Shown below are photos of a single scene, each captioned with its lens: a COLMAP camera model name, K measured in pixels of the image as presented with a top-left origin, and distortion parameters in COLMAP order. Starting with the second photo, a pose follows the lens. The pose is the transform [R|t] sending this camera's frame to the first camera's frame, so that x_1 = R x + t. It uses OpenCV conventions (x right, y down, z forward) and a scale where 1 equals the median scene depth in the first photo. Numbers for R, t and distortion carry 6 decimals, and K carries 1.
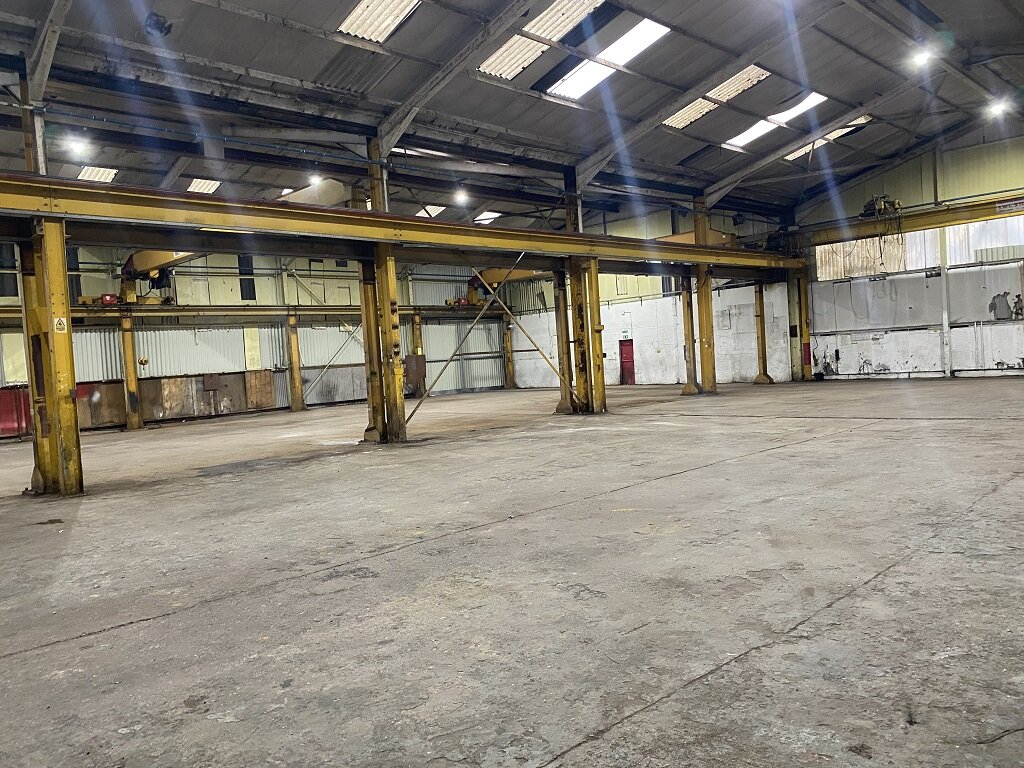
lens RADIAL K [[784.9, 0, 512.0], [0, 784.9, 384.0], [0, 0, 1]] dist [0.085533, -0.105995]
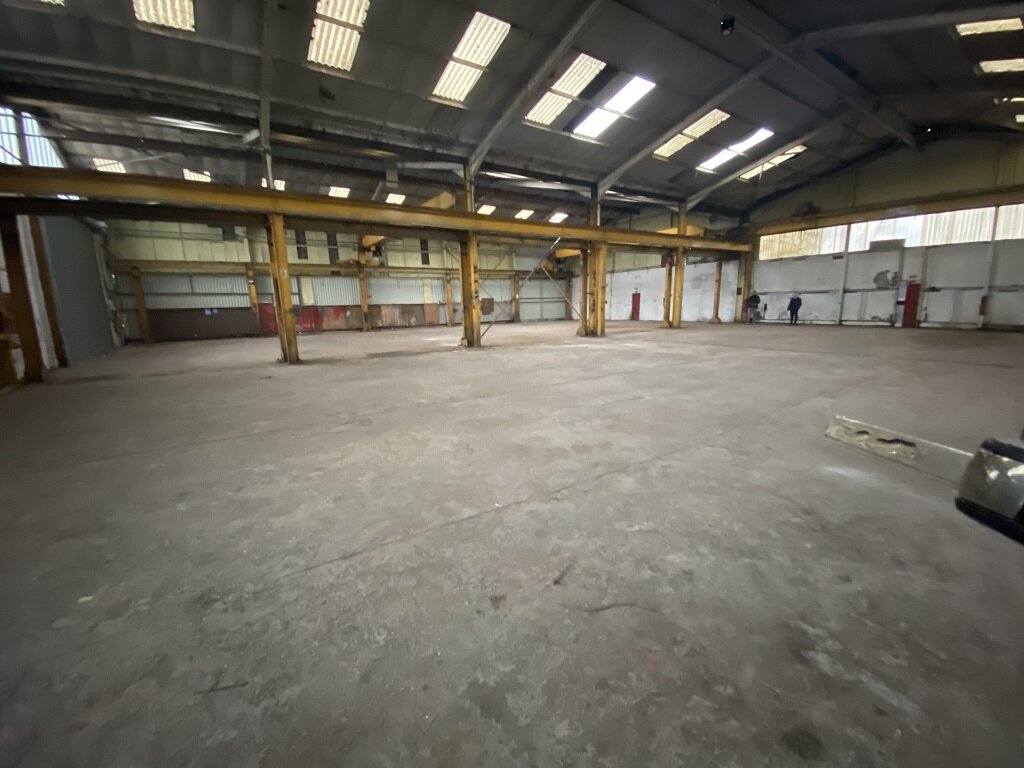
lens RADIAL K [[416.1, 0, 509.4], [0, 416.1, 385.5], [0, 0, 1]] dist [0.034449, -0.026454]
pose [[0.980259, 0.075784, -0.182616, 0.091271], [-0.044356, 0.984375, 0.170406, -0.003452], [0.192676, -0.158942, 0.968304, 0.061127]]
